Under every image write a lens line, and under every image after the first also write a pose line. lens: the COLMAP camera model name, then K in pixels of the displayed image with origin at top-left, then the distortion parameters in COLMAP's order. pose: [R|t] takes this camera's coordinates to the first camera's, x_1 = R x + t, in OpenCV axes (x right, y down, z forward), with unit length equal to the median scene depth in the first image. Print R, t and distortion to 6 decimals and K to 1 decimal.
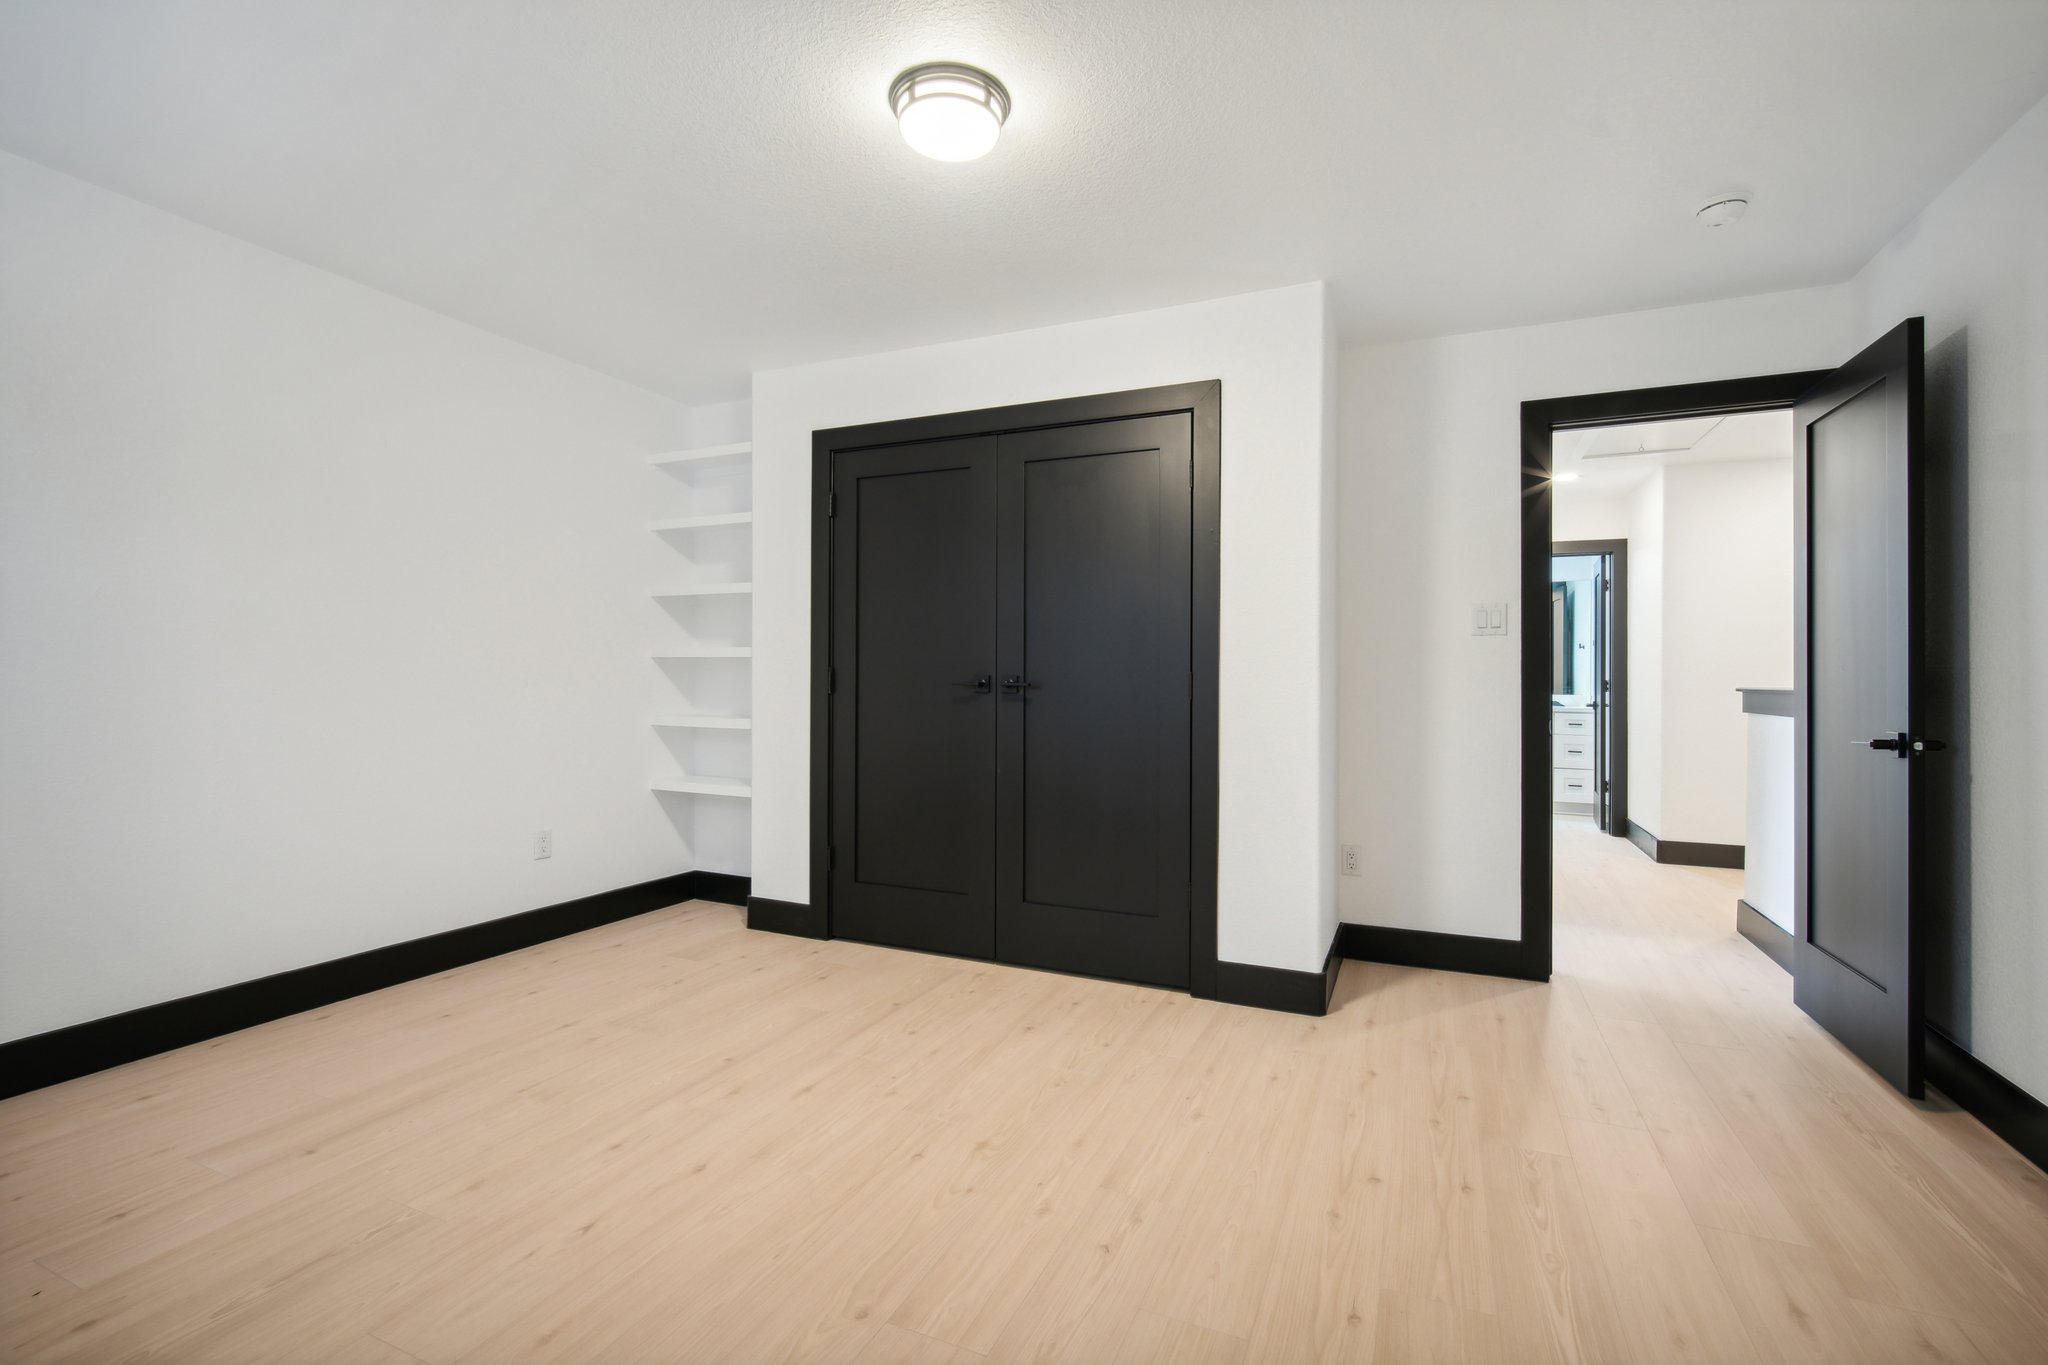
lens RADIAL K [[899.8, 0, 1021.0], [0, 899.8, 674.7], [0, 0, 1]] dist [-0.003655, 0.000617]
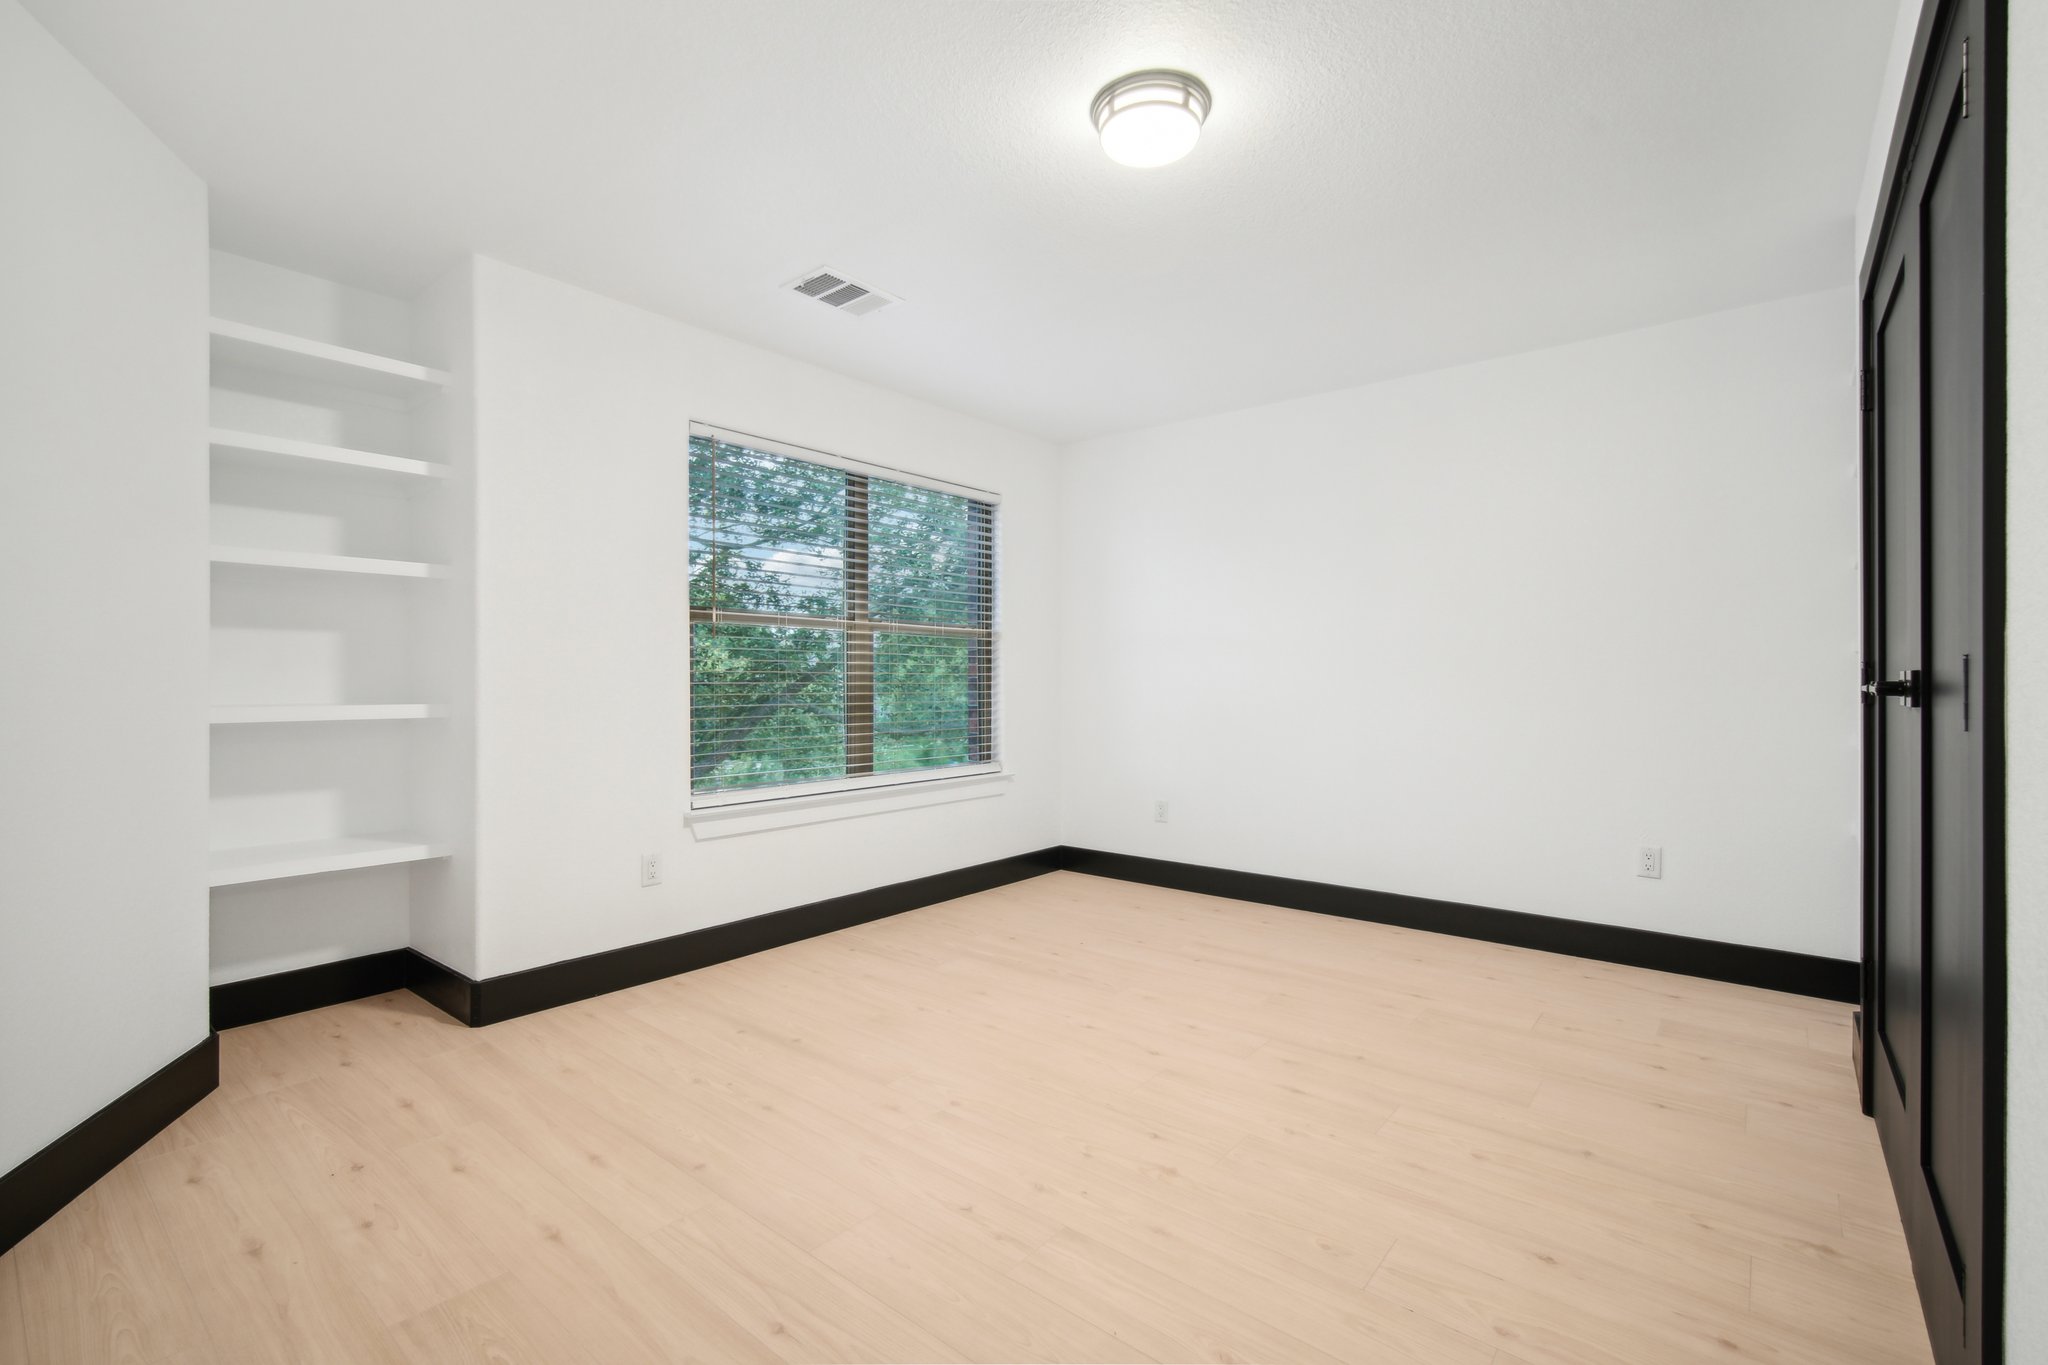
lens RADIAL K [[899.8, 0, 1033.7], [0, 899.8, 694.4], [0, 0, 1]] dist [-0.003655, 0.000617]
pose [[-0.257507, 0.007168, -0.966250, 0.614733], [0.003786, 0.999972, 0.006409, 0.011889], [0.966269, -0.002008, -0.257527, 0.756177]]
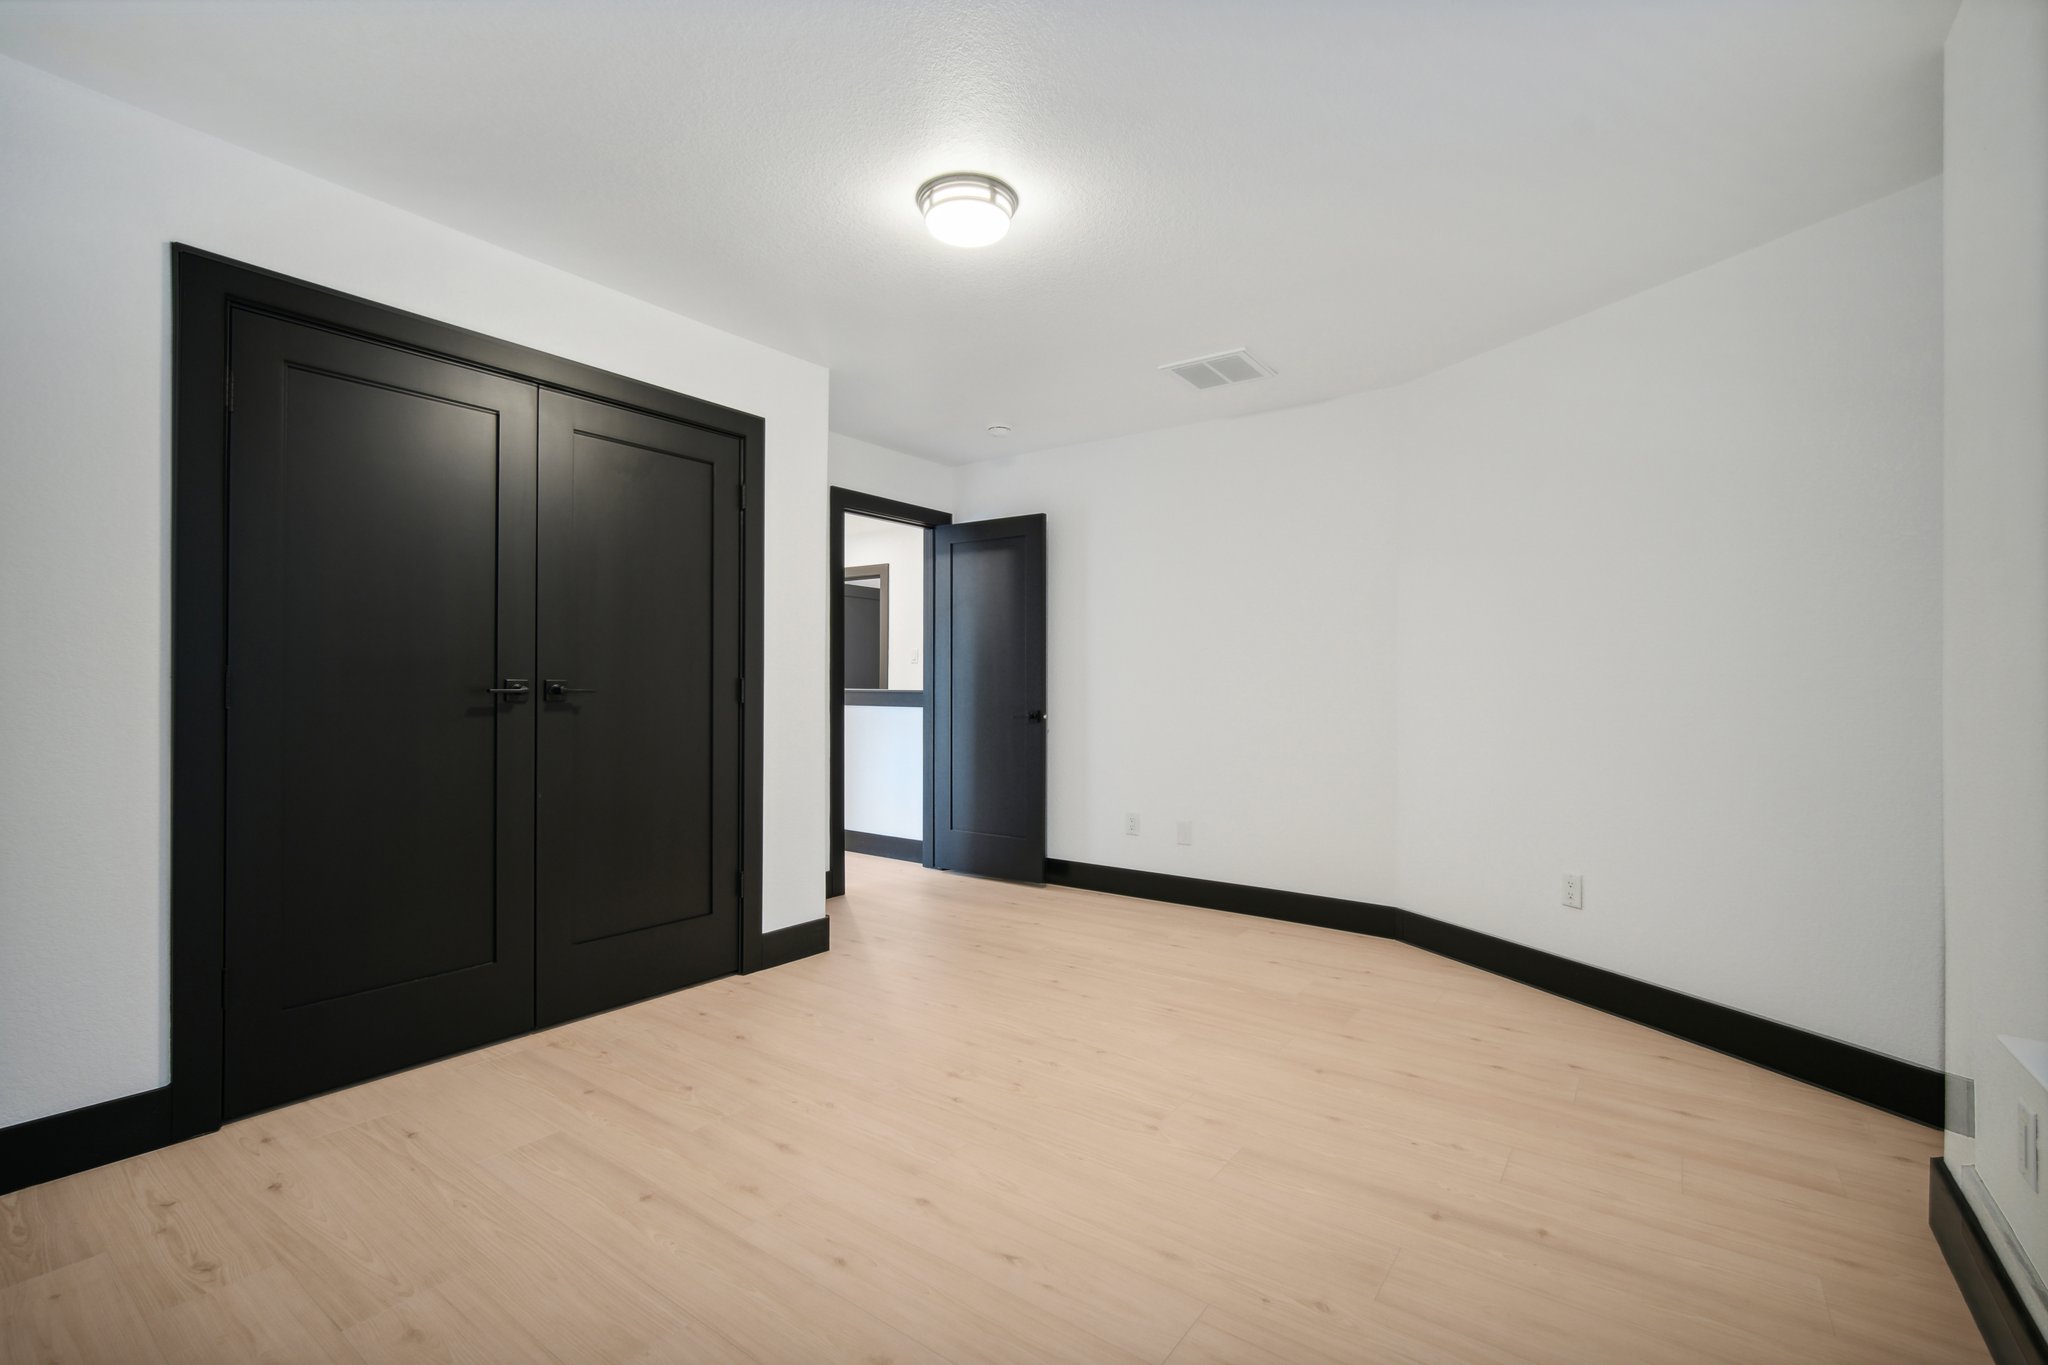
lens RADIAL K [[899.8, 0, 1007.0], [0, 899.8, 689.6], [0, 0, 1]] dist [-0.003655, 0.000617]
pose [[0.220424, -0.002745, 0.975400, -0.819353], [-0.012986, 0.999899, 0.005749, 0.000505], [-0.975318, -0.013933, 0.220367, 0.459810]]
